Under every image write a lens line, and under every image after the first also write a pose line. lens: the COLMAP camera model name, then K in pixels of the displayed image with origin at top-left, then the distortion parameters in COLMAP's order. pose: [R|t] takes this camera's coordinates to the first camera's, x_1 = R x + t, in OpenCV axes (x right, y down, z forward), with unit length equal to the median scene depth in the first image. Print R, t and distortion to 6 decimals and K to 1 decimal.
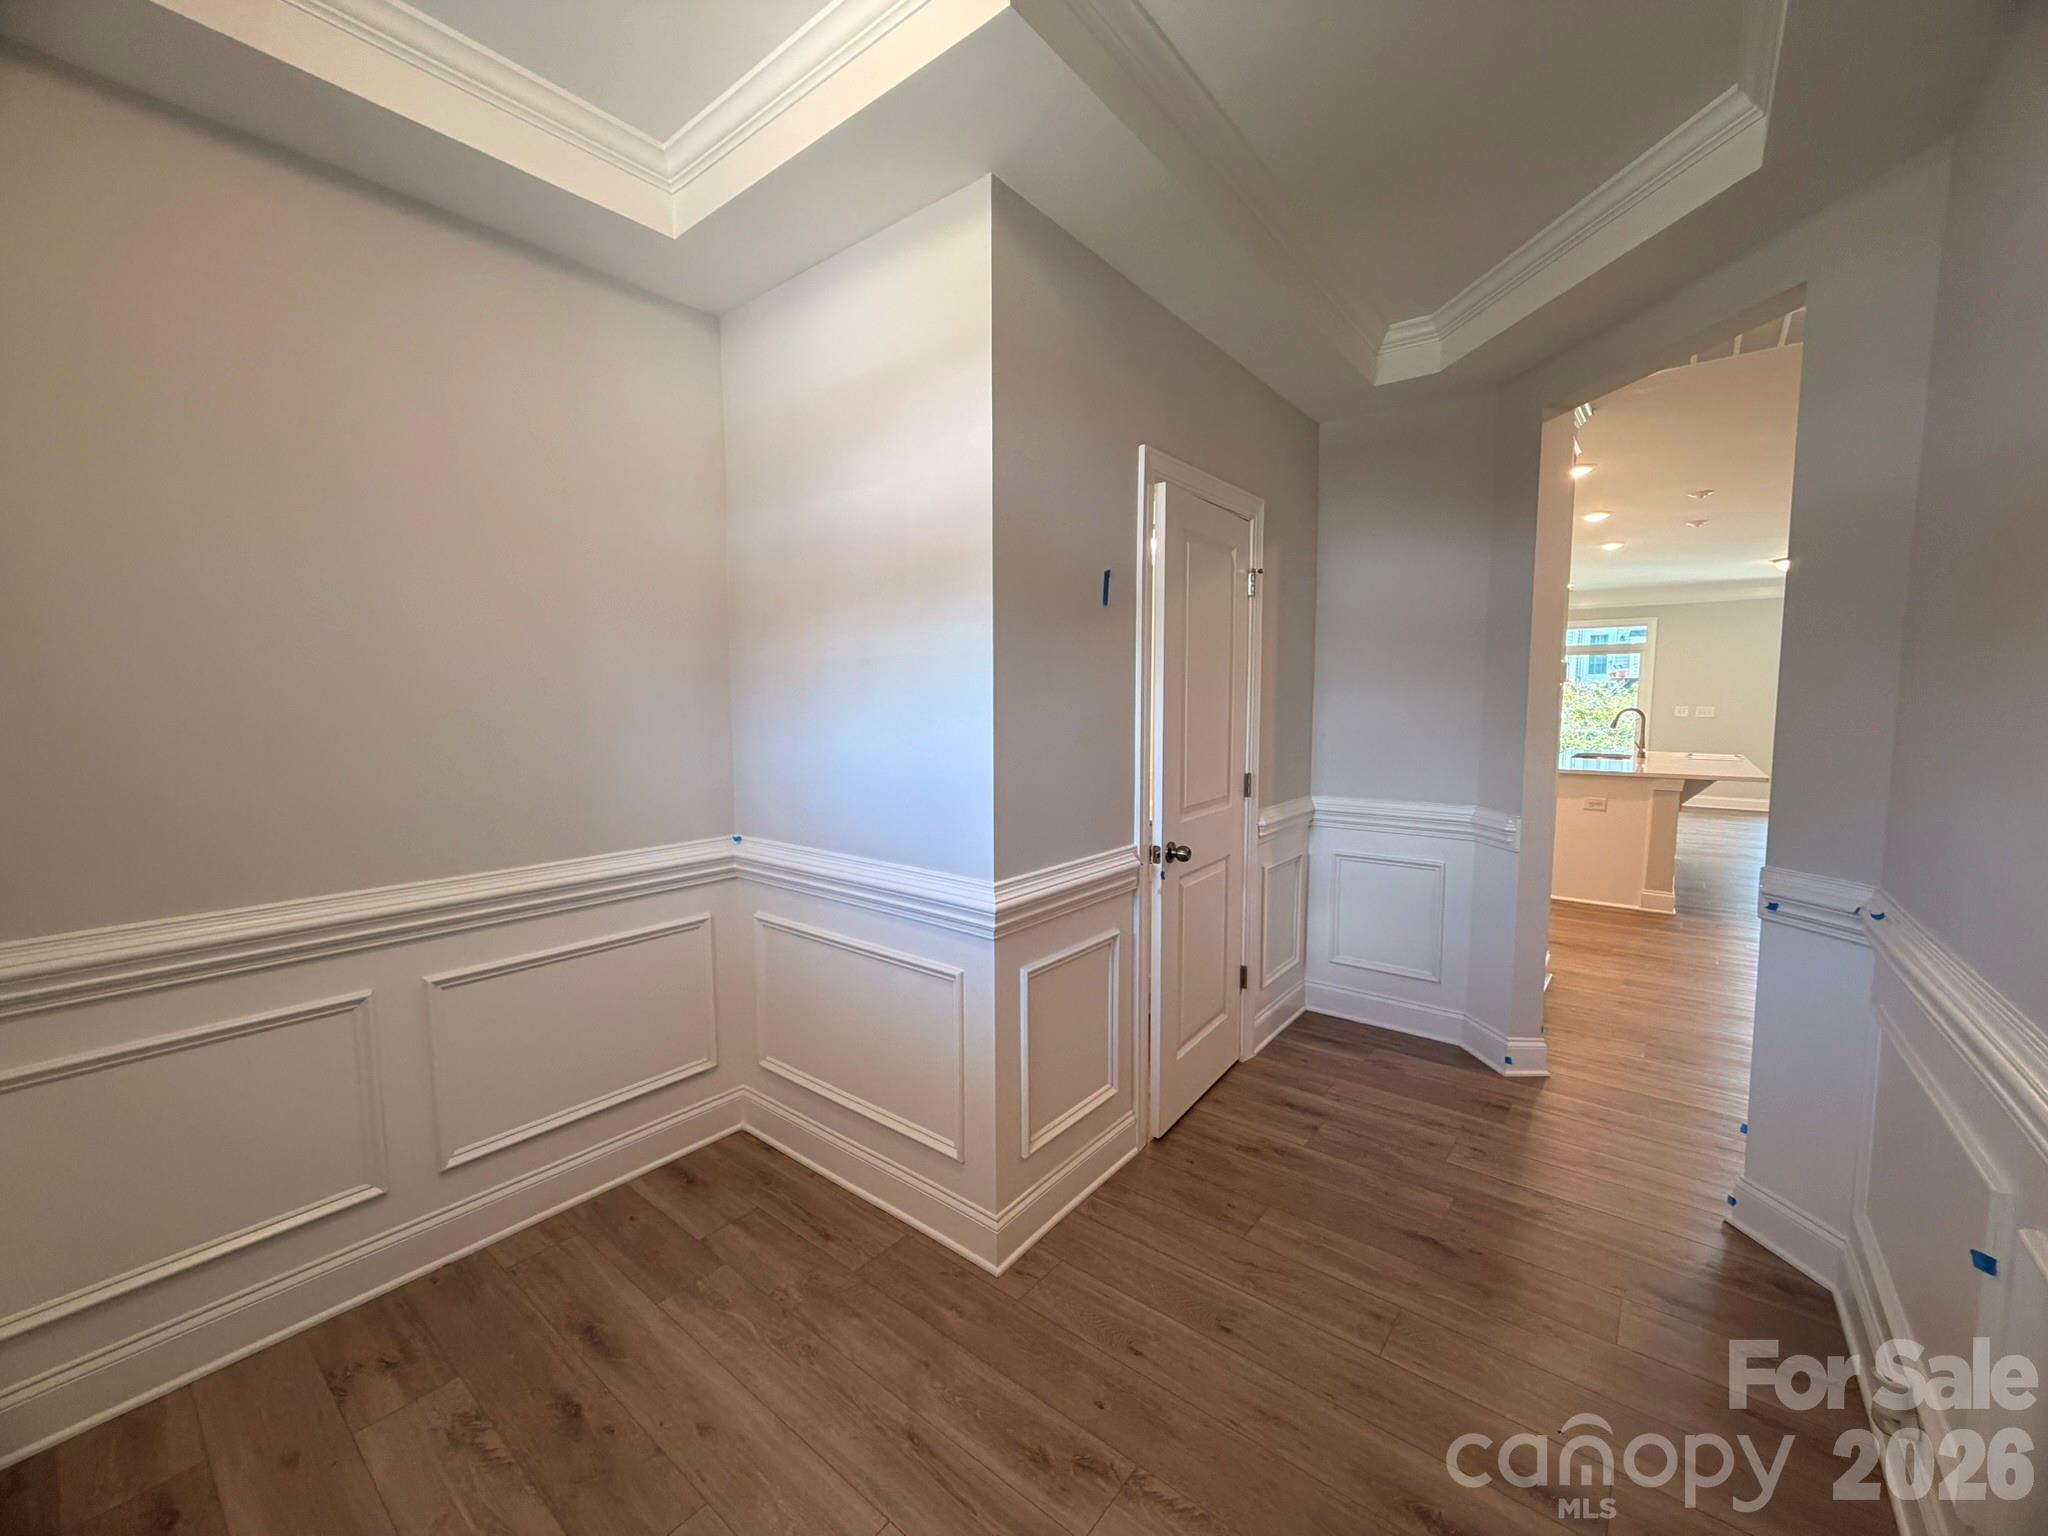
lens RADIAL K [[813.0, 0, 1018.7], [0, 813.0, 770.7], [0, 0, 1]] dist [0.002557, 0.000087]
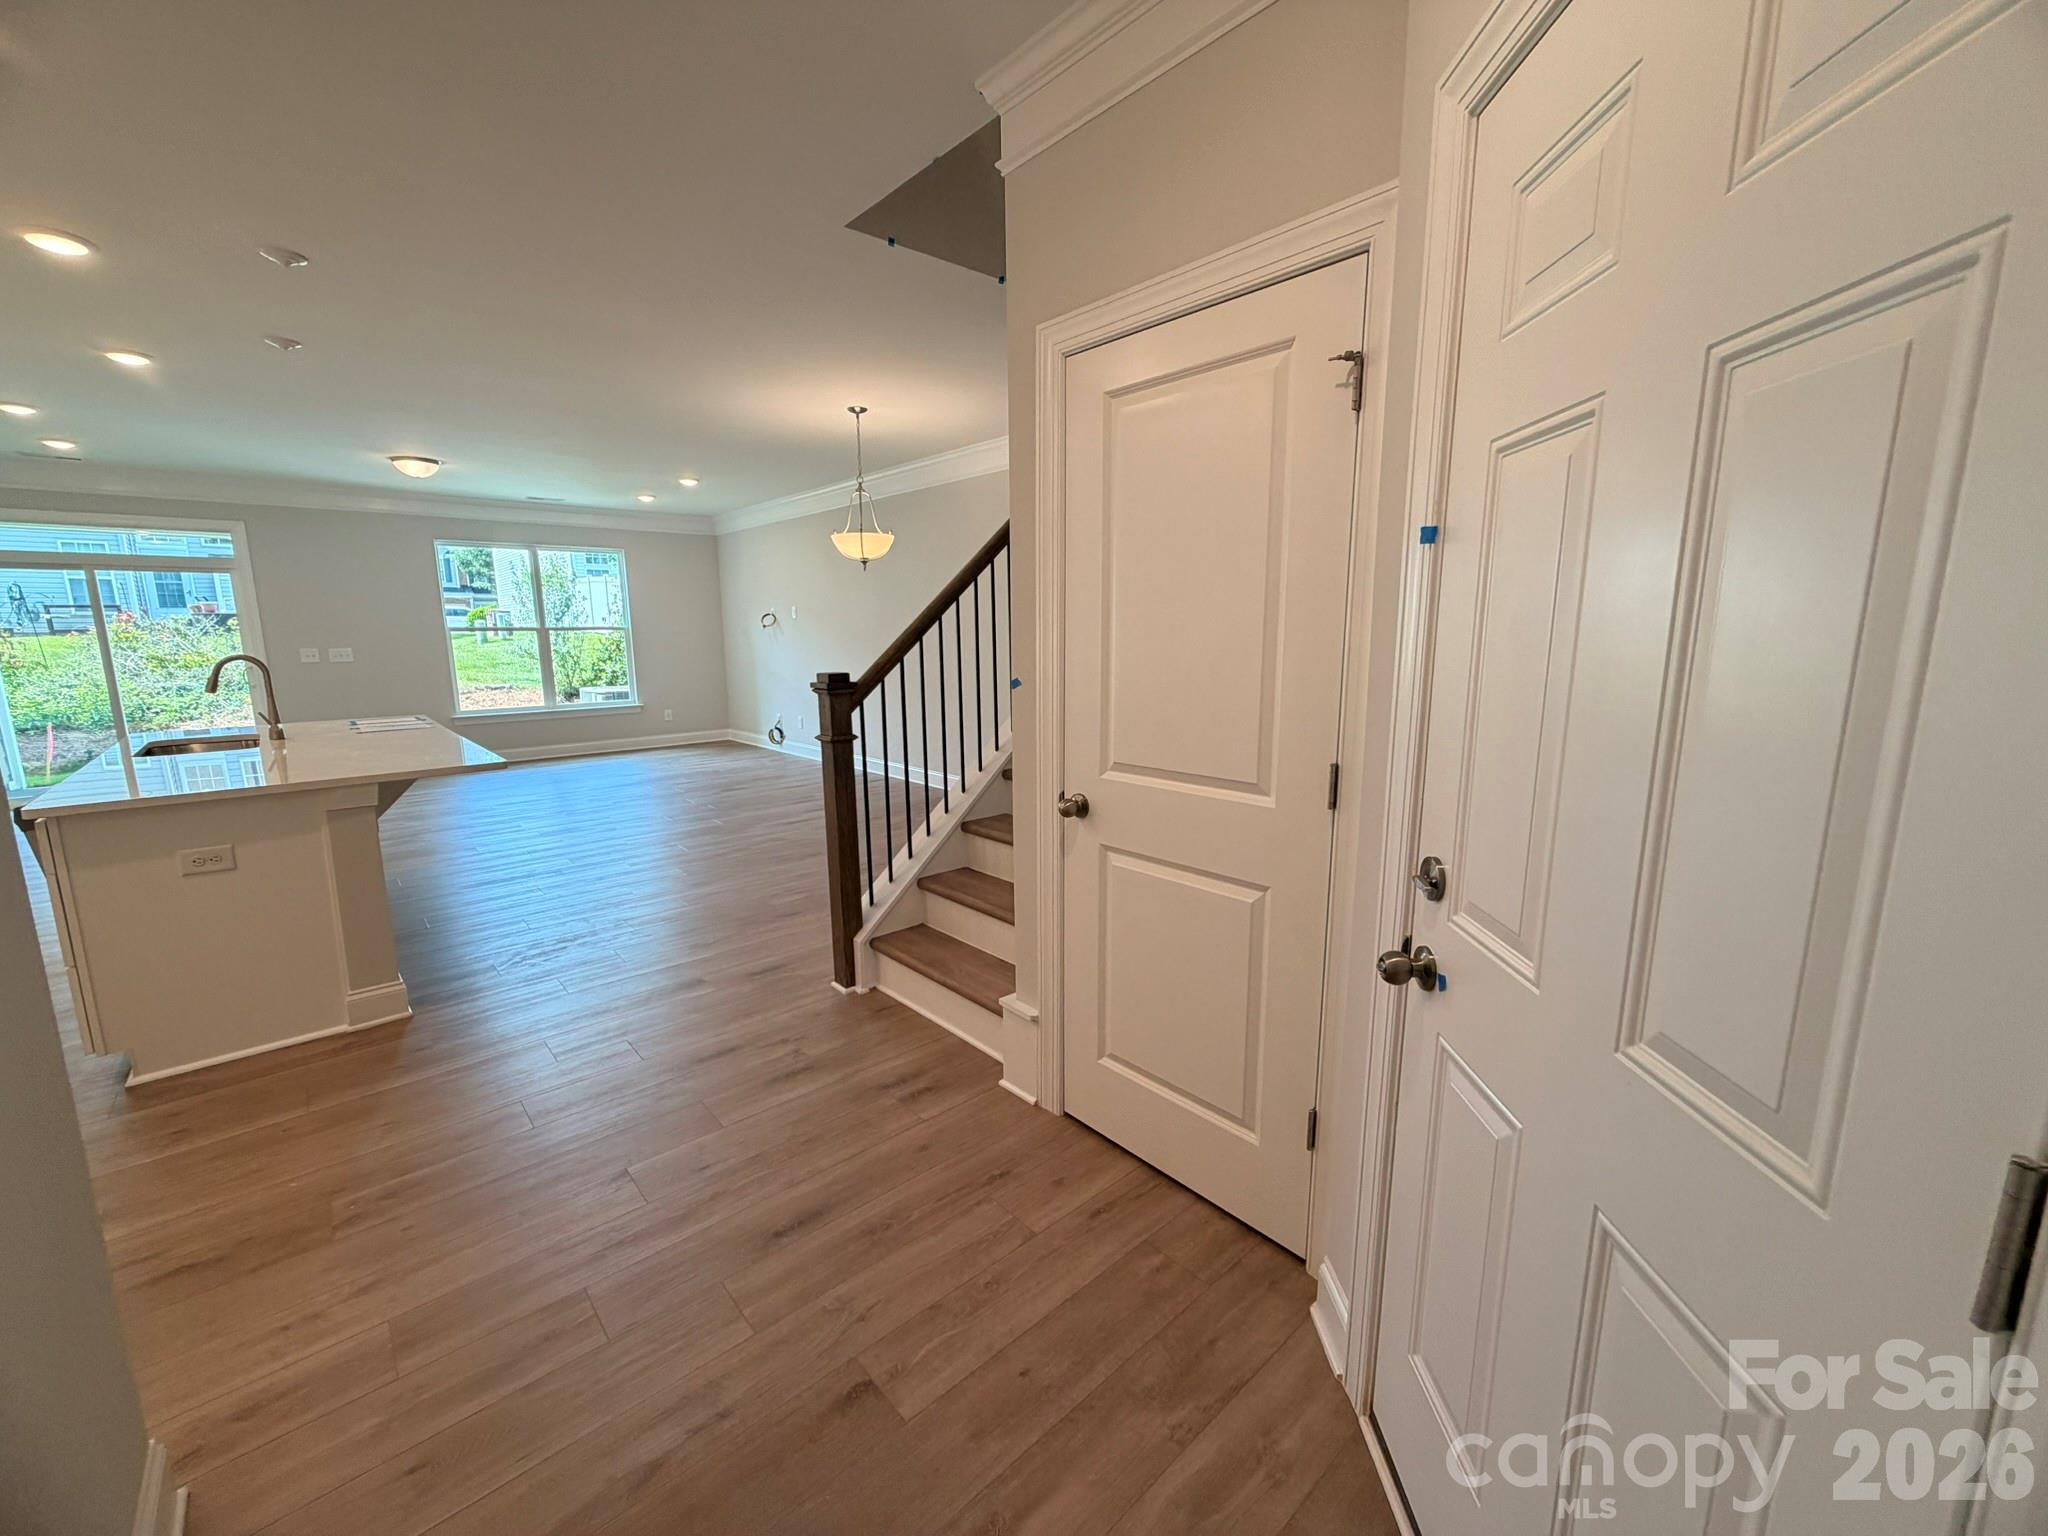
lens RADIAL K [[813.0, 0, 1014.7], [0, 813.0, 766.2], [0, 0, 1]] dist [0.002557, 0.000087]
pose [[0.165933, -0.164979, 0.972239, 0.244085], [0.099554, 0.983672, 0.149929, -0.028109], [-0.981099, 0.071912, 0.179648, 0.328925]]
